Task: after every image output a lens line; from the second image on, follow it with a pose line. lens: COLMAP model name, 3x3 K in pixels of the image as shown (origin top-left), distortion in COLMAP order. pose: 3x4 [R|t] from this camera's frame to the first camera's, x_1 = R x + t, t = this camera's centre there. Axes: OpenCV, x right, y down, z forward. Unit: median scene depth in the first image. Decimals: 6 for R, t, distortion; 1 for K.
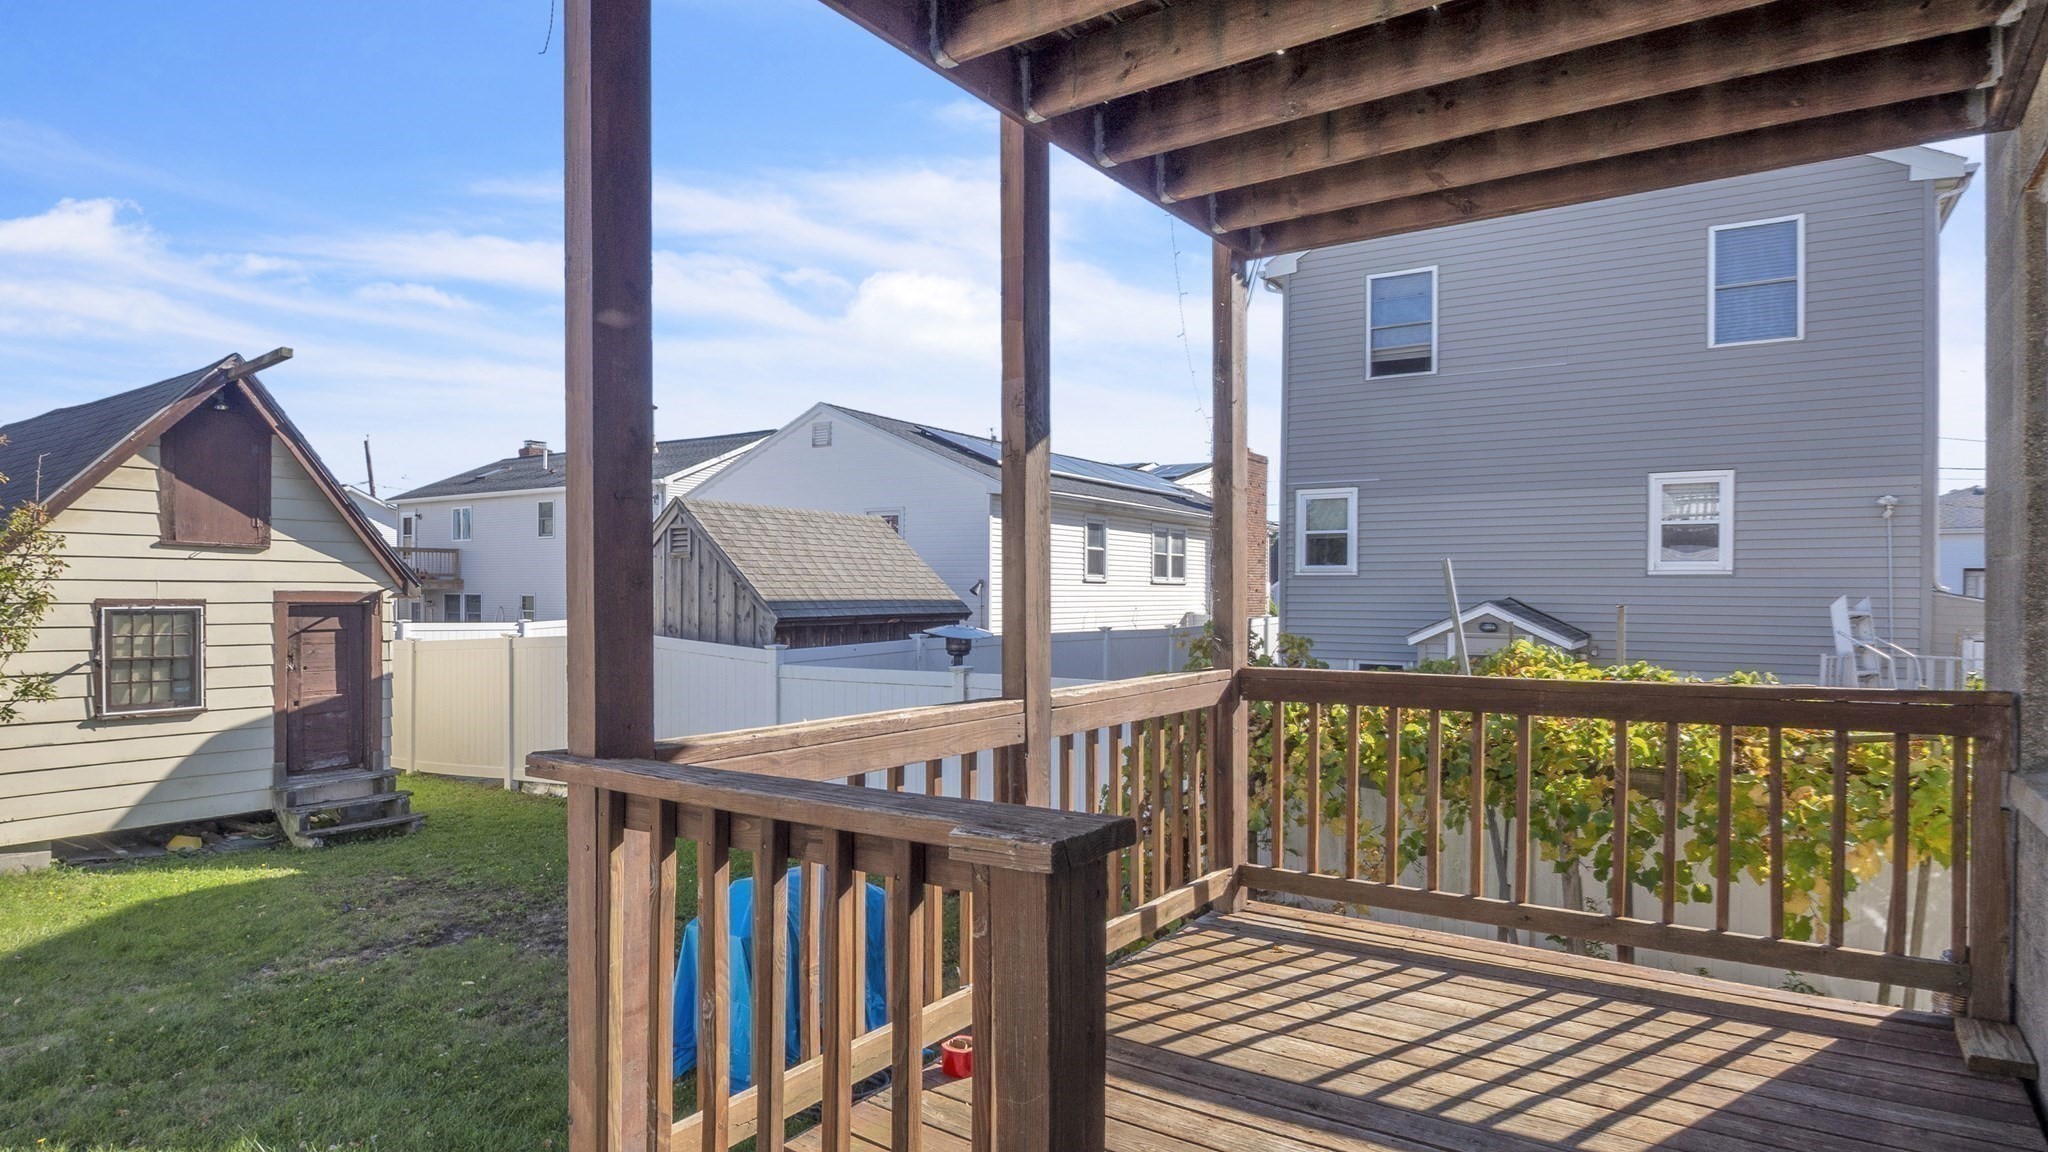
lens RADIAL K [[1105.1, 0, 1029.8], [0, 1105.1, 601.0], [0, 0, 1]] dist [-0.015032, -0.003773]
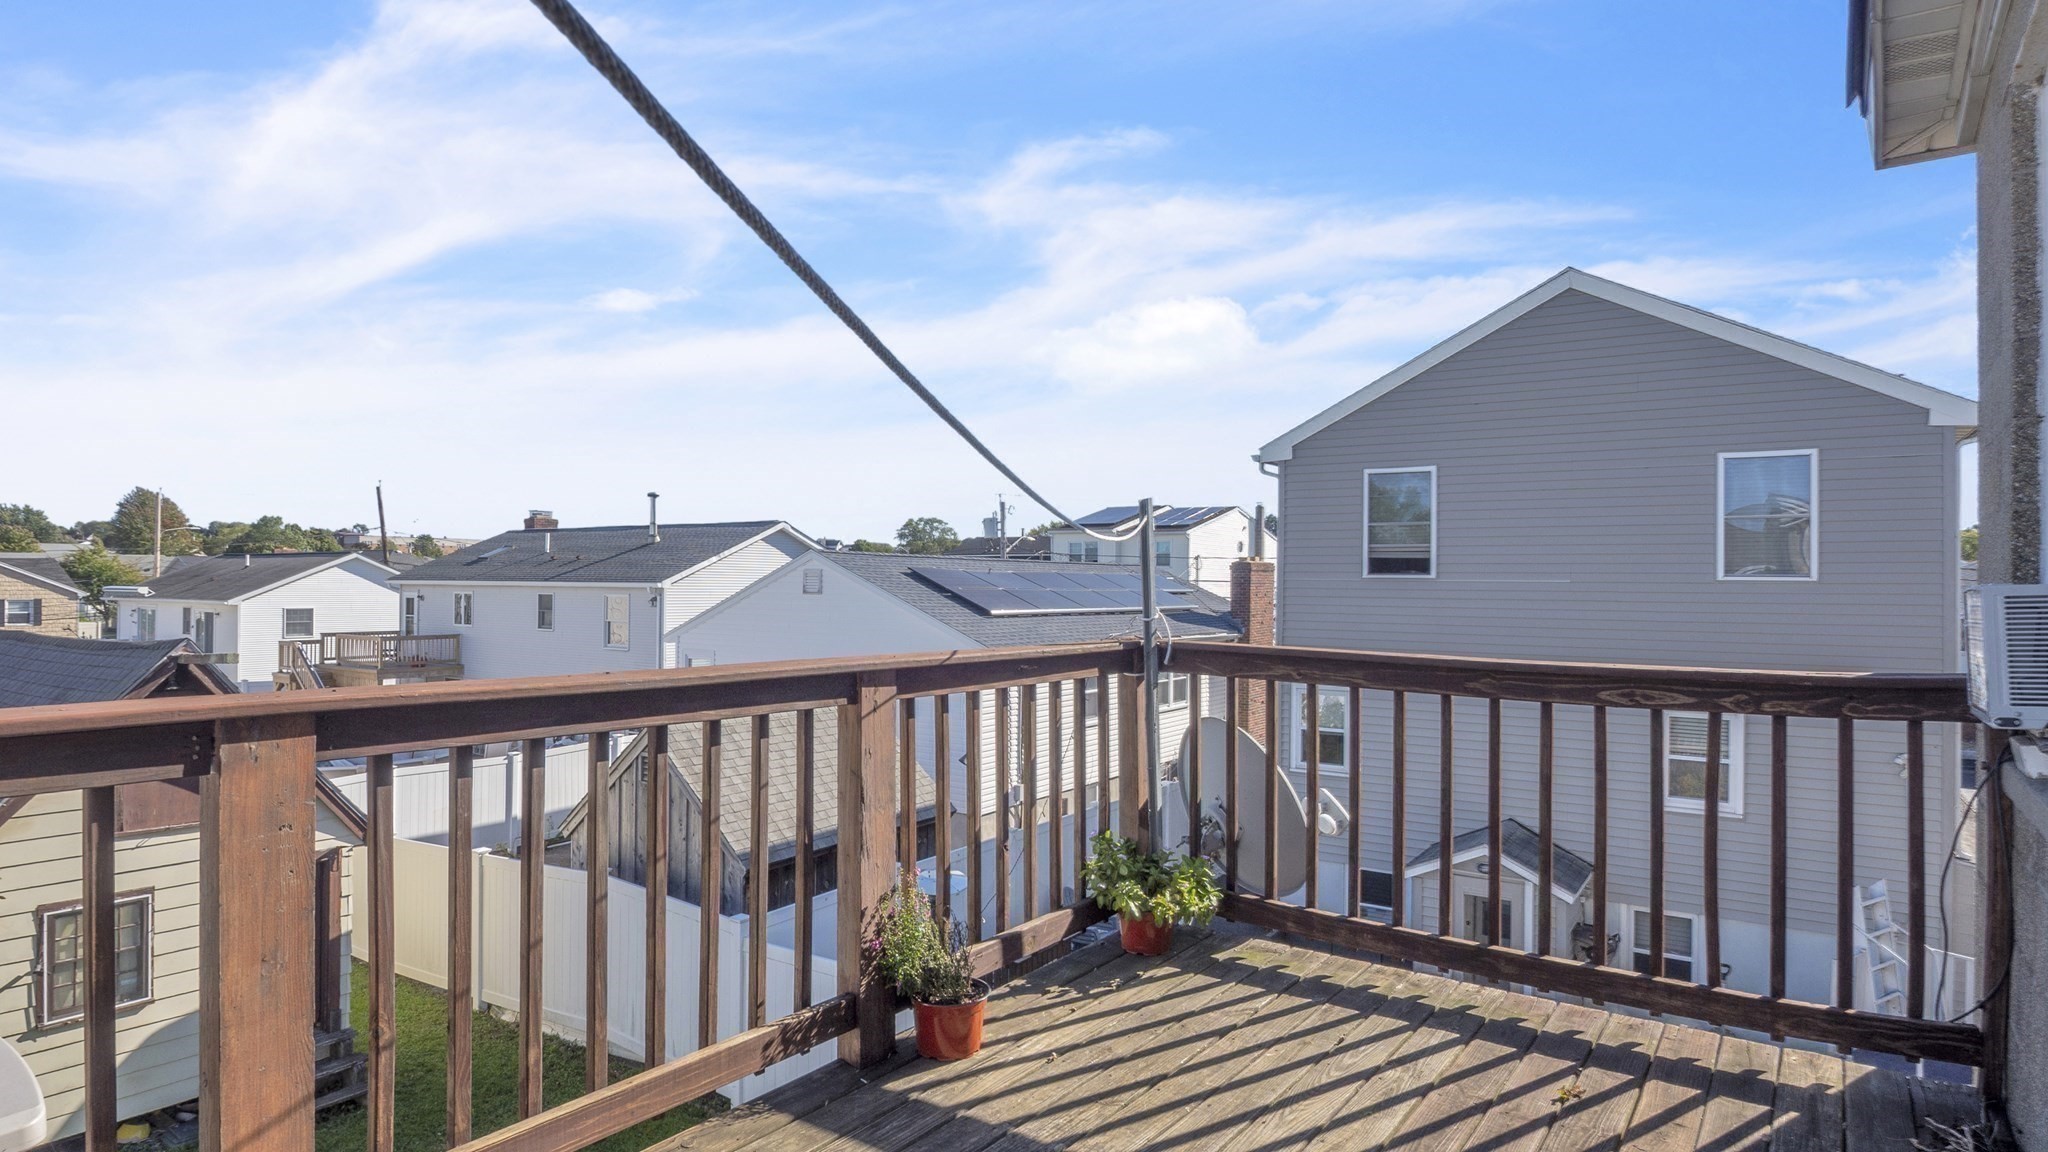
lens RADIAL K [[1105.1, 0, 1029.9], [0, 1105.1, 573.3], [0, 0, 1]] dist [-0.015032, -0.003773]
pose [[0.999851, 0.005342, -0.016387, 0.044470], [-0.005665, 0.999790, -0.019710, -0.291160], [0.016278, 0.019800, 0.999671, 0.040226]]
